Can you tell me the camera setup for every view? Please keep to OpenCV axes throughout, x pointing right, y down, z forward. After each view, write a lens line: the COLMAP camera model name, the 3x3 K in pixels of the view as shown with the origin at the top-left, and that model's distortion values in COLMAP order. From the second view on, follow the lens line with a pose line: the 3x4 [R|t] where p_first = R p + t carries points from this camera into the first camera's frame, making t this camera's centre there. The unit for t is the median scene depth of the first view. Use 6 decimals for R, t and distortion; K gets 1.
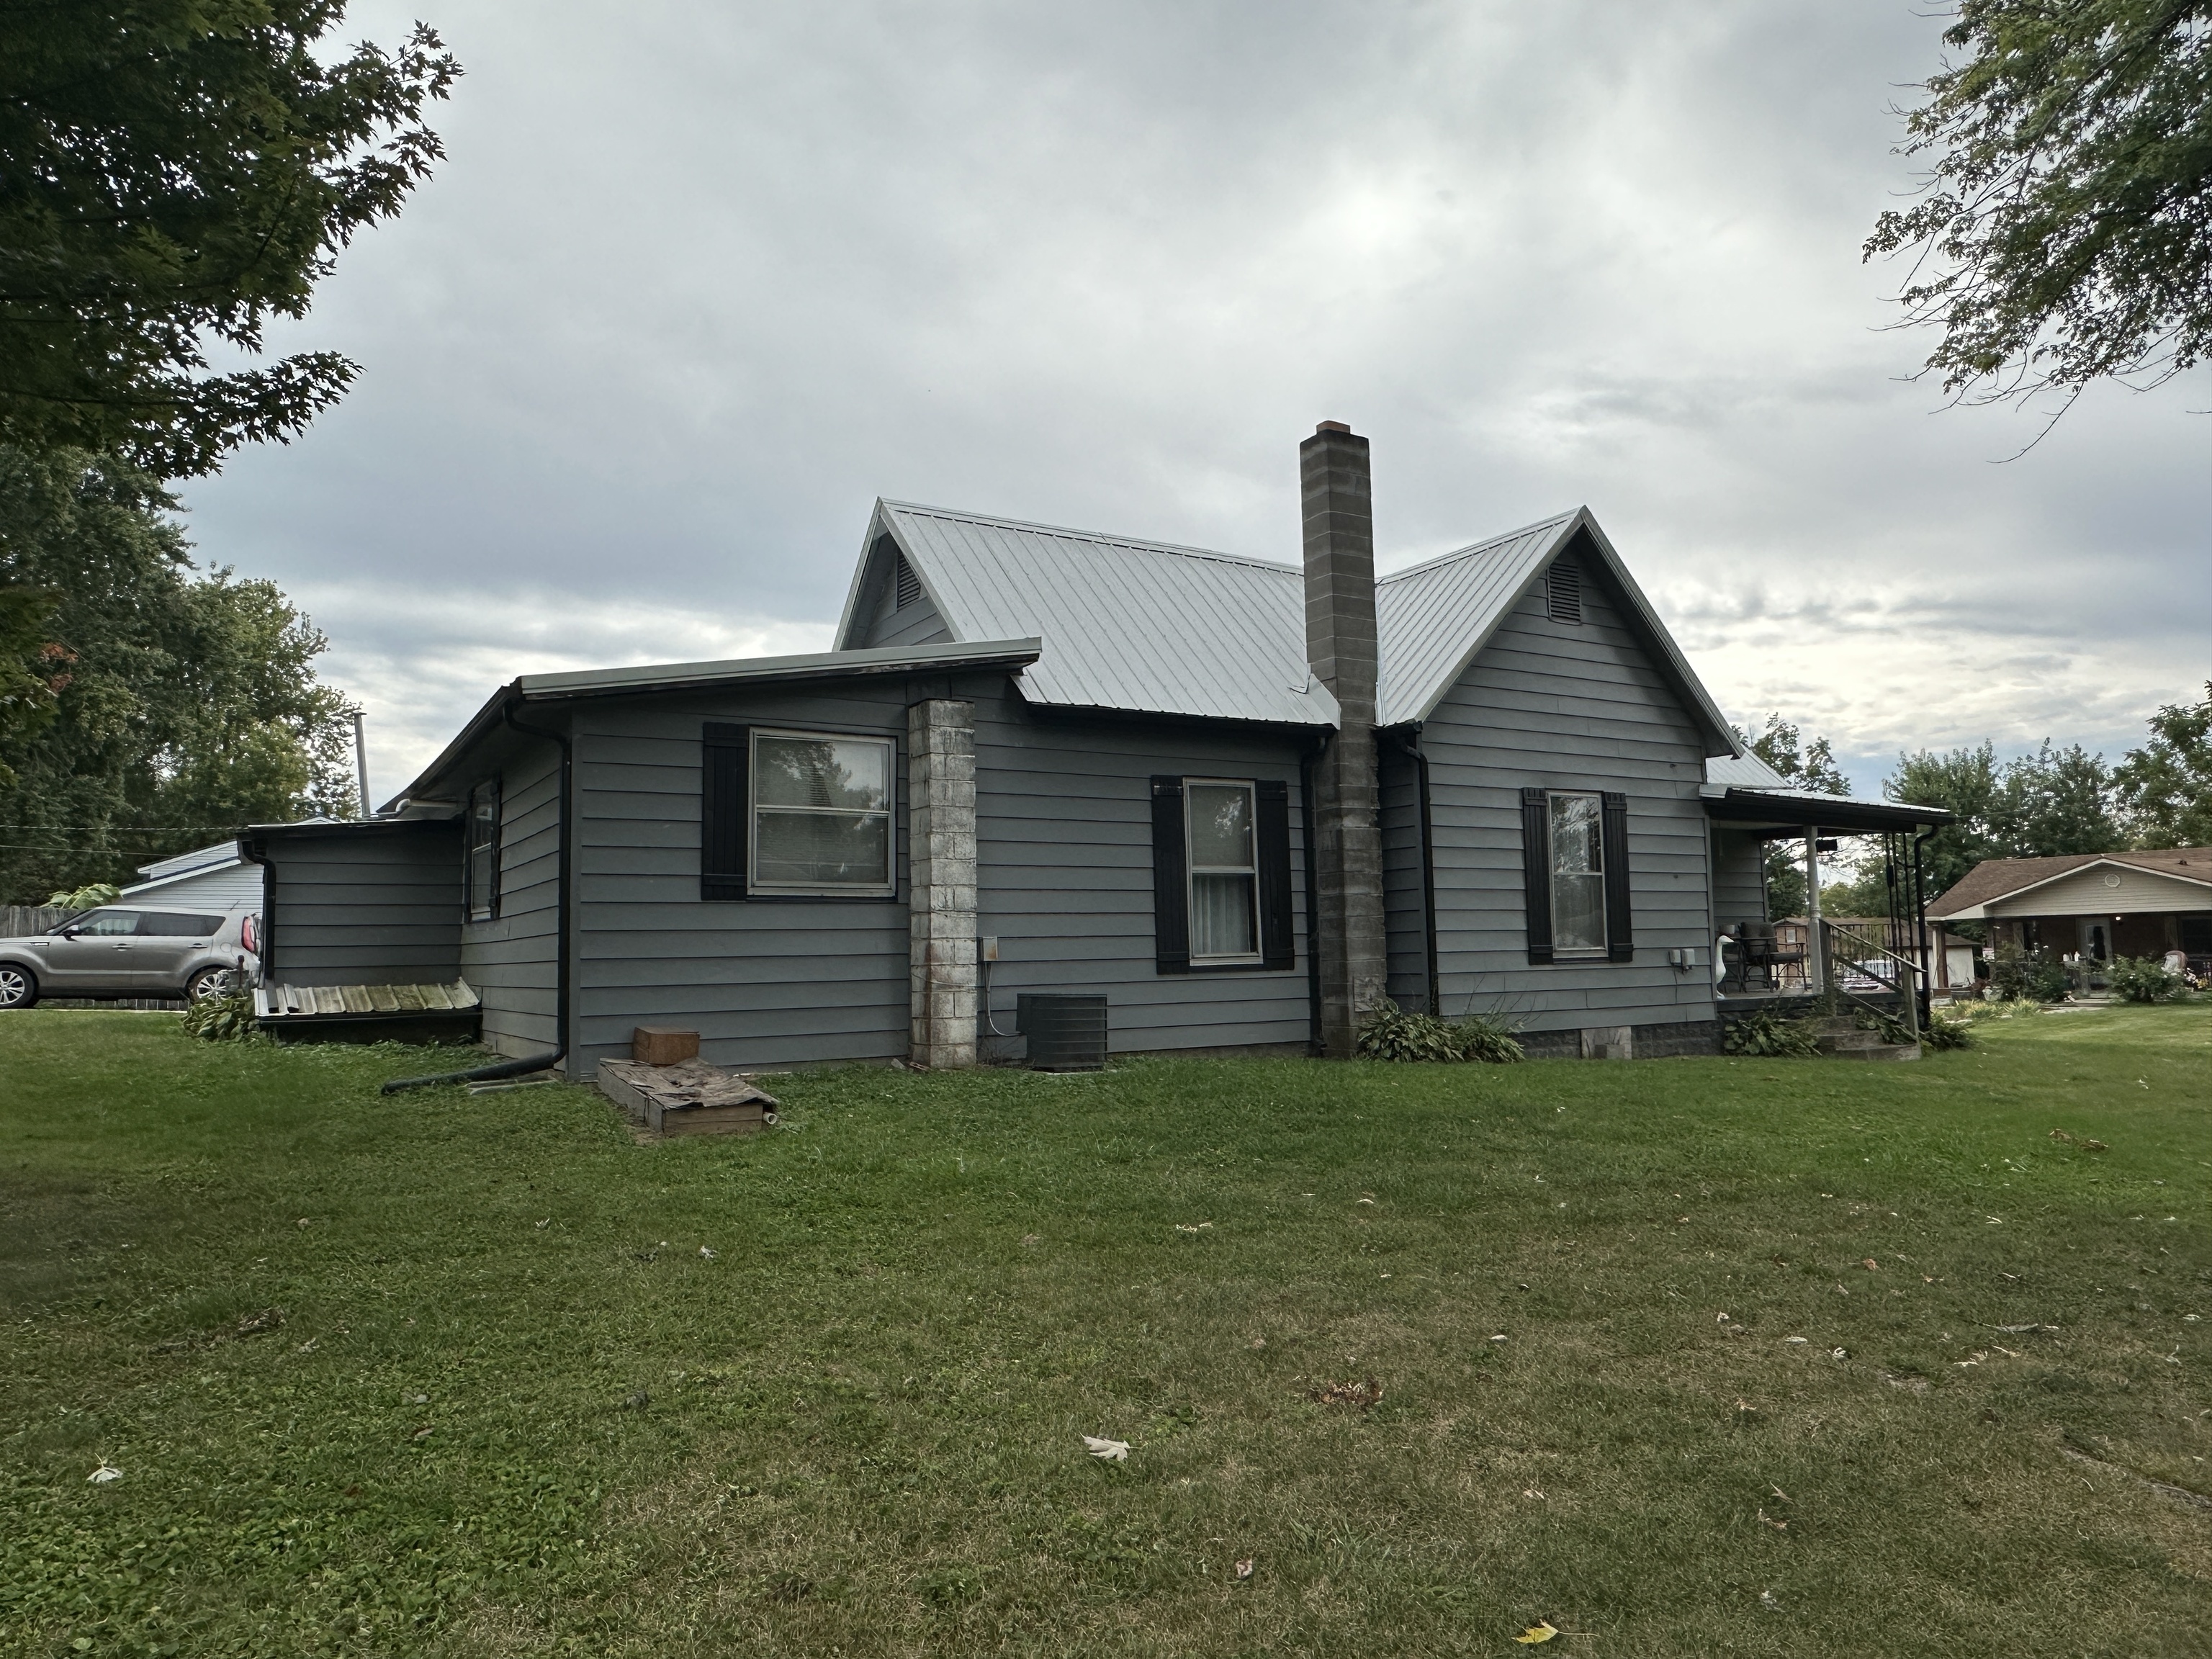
lens RADIAL K [[1460.1, 0, 1106.0], [0, 1460.1, 829.5], [0, 0, 1]] dist [0.004265, 0.002049]
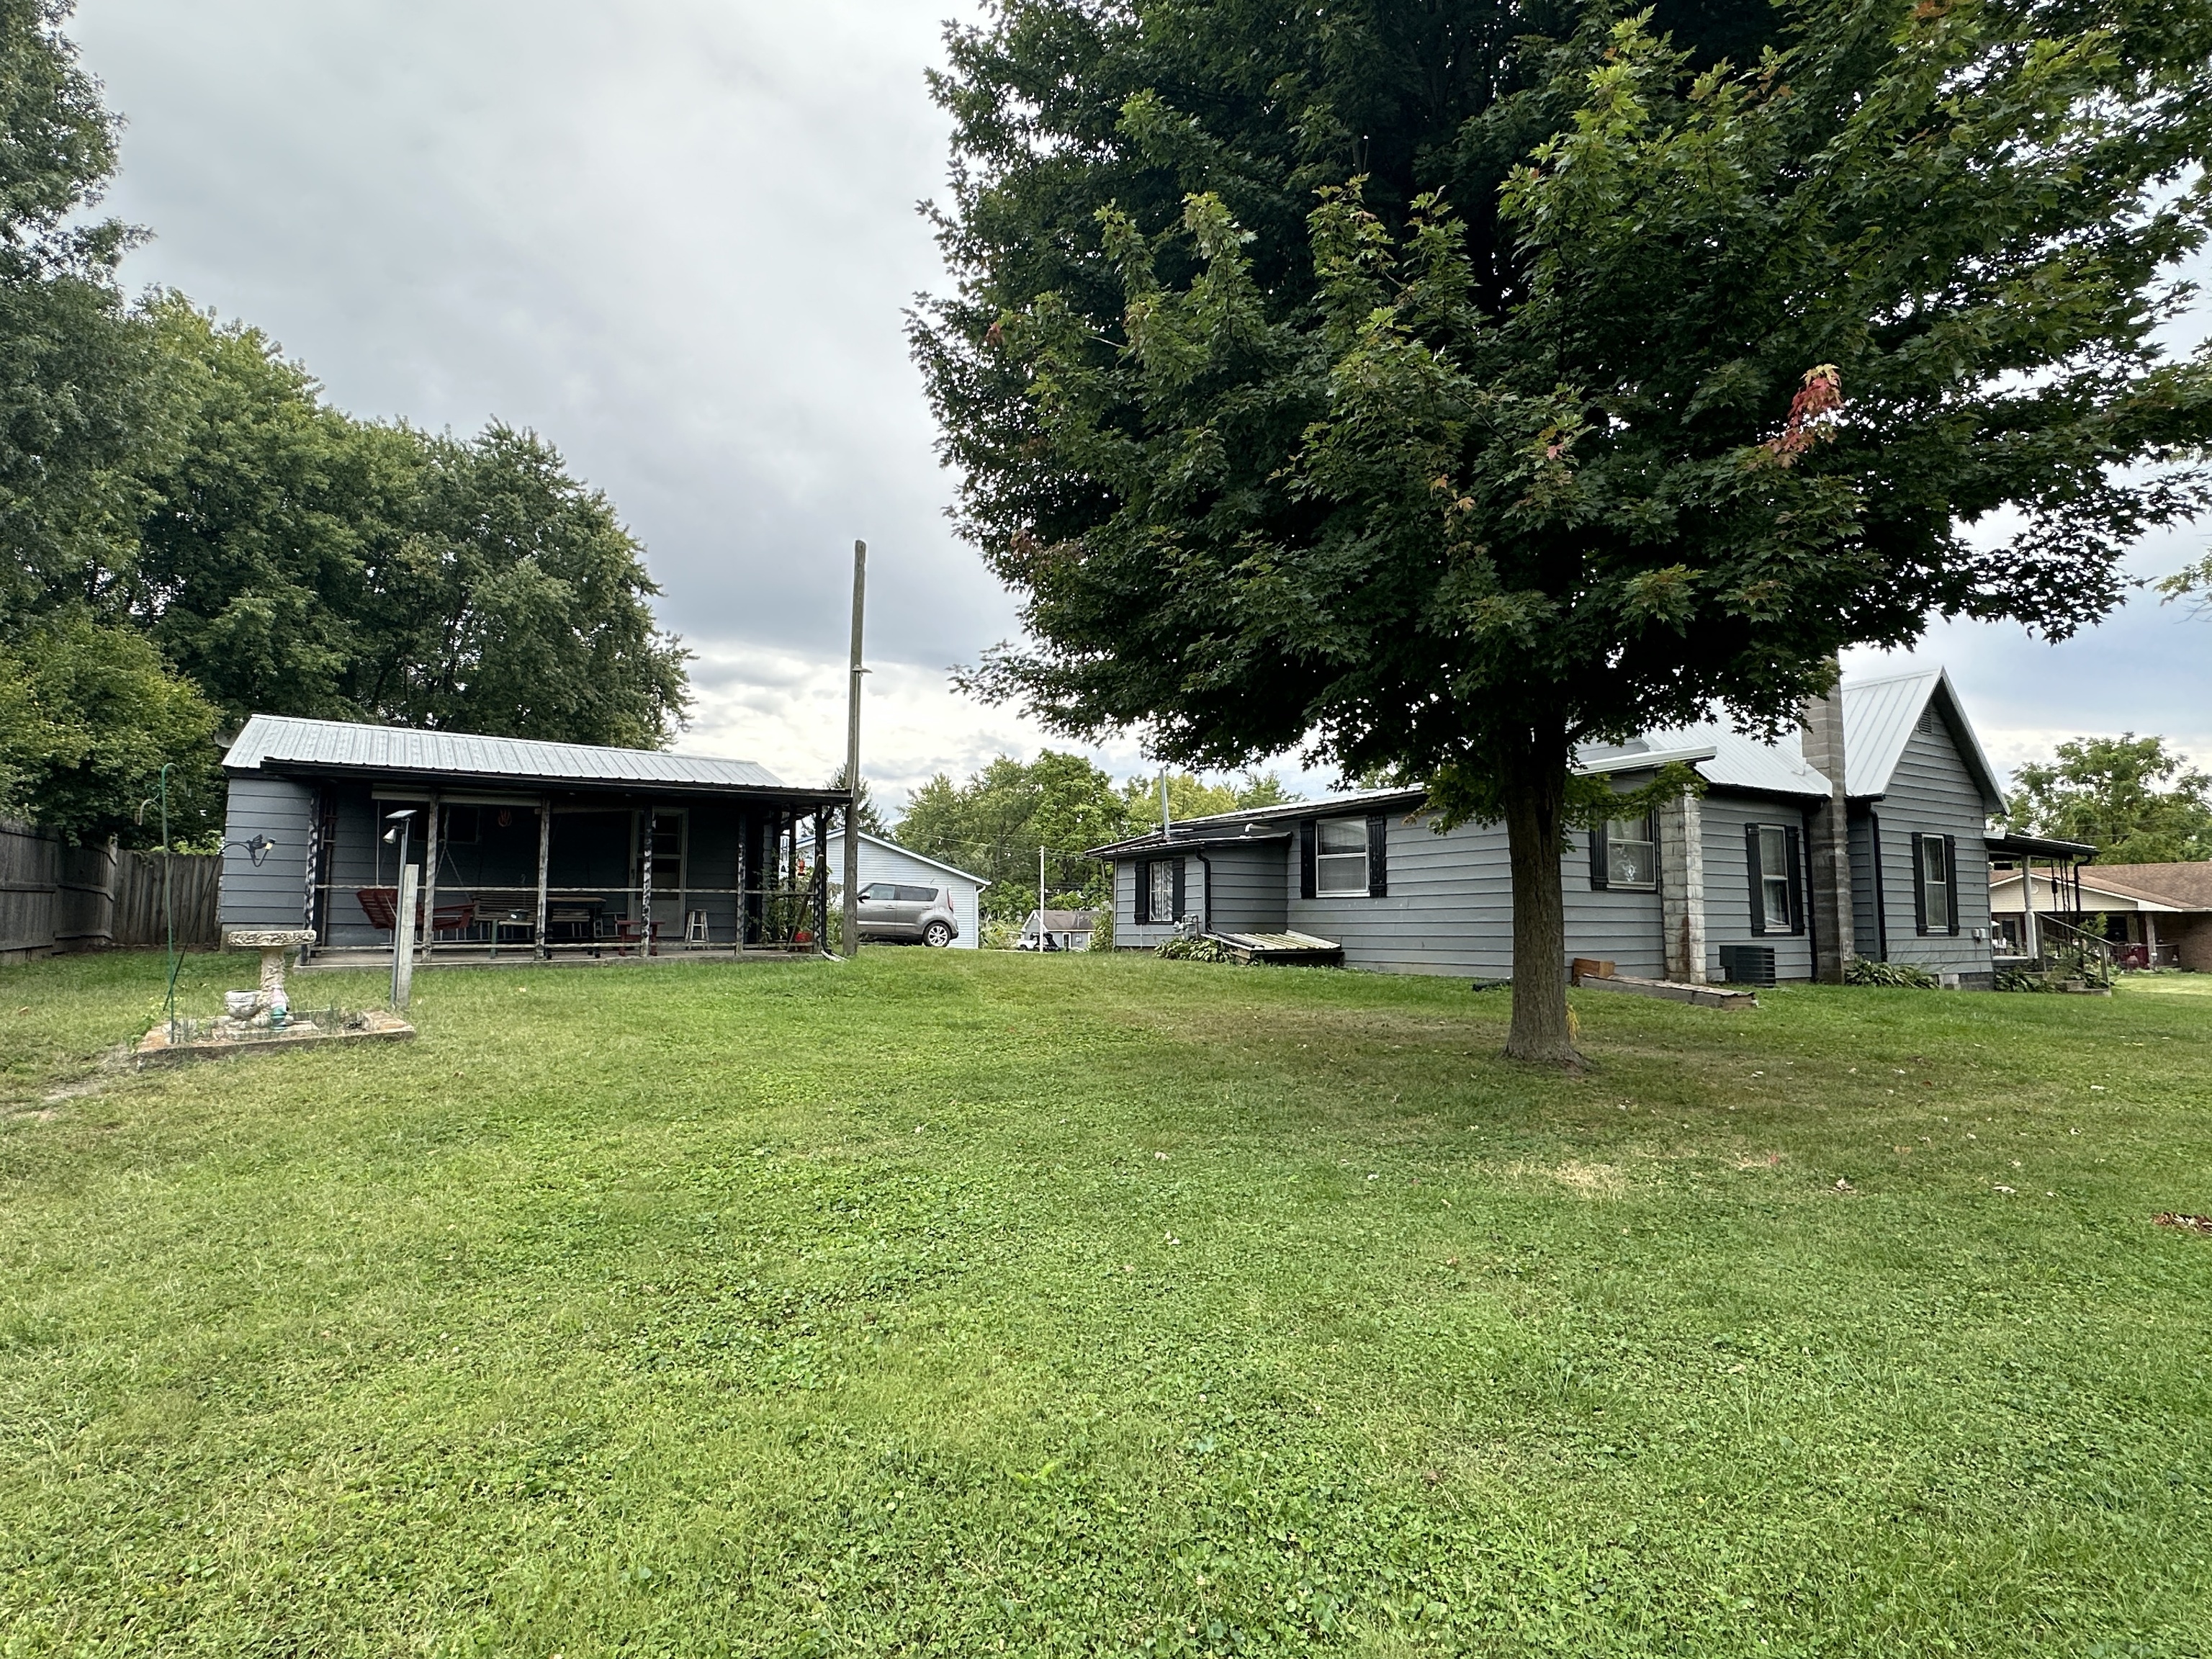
lens RADIAL K [[1163.9, 0, 1106.0], [0, 1163.9, 829.5], [0, 0, 1]] dist [0.000359, 0.000151]
pose [[0.999534, 0.021859, 0.021306, -0.725135], [-0.021890, 0.999760, 0.001233, -0.013482], [-0.021274, -0.001698, 0.999772, -0.358991]]
